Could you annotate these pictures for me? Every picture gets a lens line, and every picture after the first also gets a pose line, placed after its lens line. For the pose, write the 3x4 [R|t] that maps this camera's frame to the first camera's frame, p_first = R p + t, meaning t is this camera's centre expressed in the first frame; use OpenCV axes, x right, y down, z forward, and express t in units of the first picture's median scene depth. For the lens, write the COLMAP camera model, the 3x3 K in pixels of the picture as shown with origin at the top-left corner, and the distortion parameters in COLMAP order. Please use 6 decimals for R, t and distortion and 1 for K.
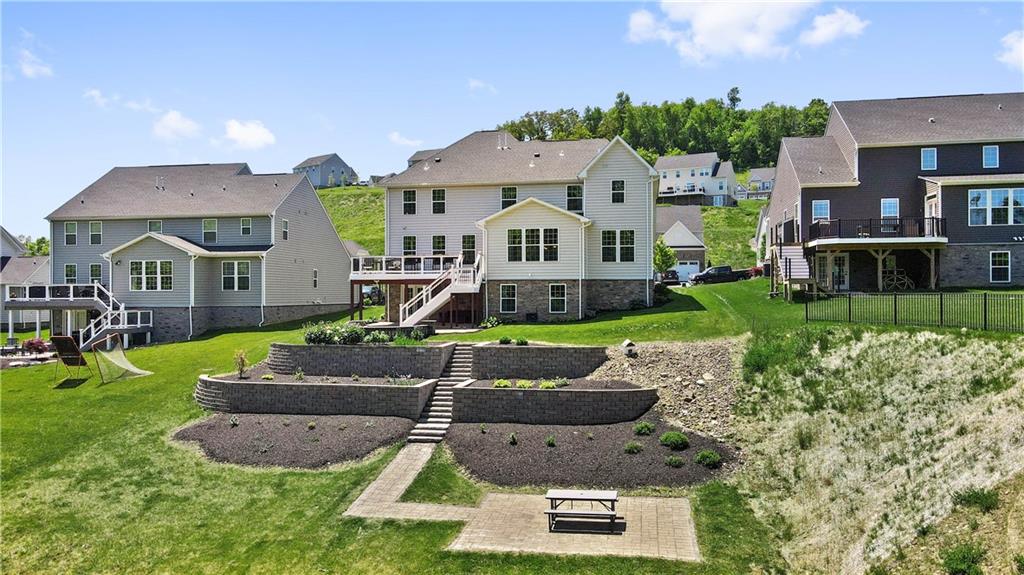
lens RADIAL K [[756.7, 0, 515.5], [0, 756.7, 289.4], [0, 0, 1]] dist [0.011719, 0.000840]
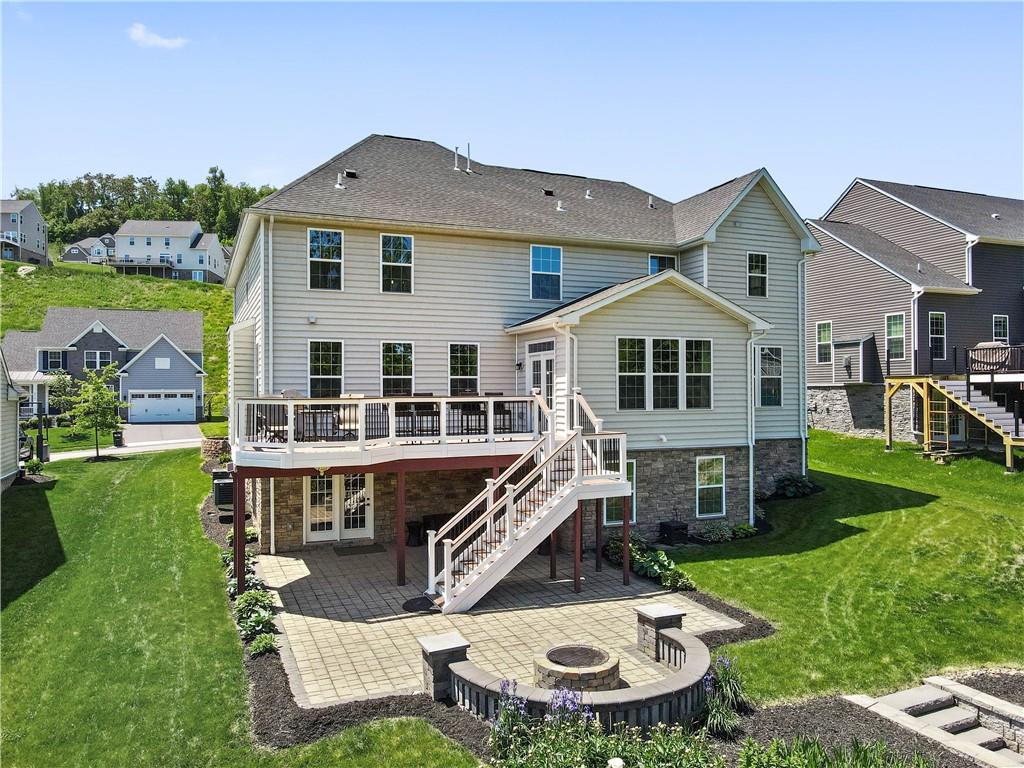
lens RADIAL K [[753.2, 0, 511.9], [0, 753.2, 383.2], [0, 0, 1]] dist [0.008103, 0.006214]
pose [[0.838390, 0.003985, 0.545057, -0.298819], [0.000256, 0.999970, -0.007705, -0.048093], [-0.545072, 0.006600, 0.838364, 0.644449]]
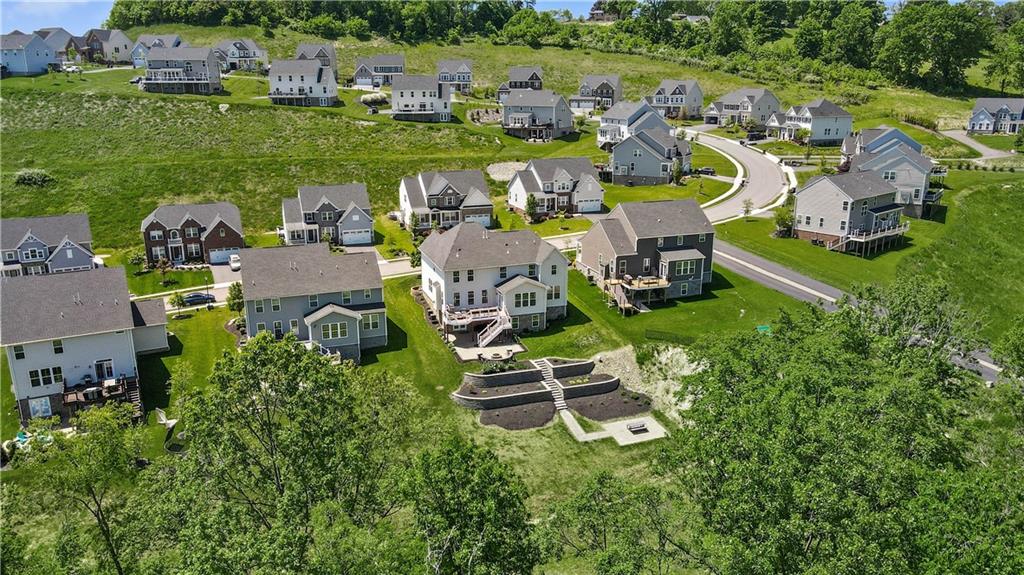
lens RADIAL K [[756.7, 0, 511.2], [0, 756.7, 286.8], [0, 0, 1]] dist [0.011719, 0.000840]
pose [[0.871217, -0.130845, 0.473139, -1.053484], [-0.004377, 0.961714, 0.274019, -0.698177], [-0.490878, -0.240801, 0.837289, -0.848810]]
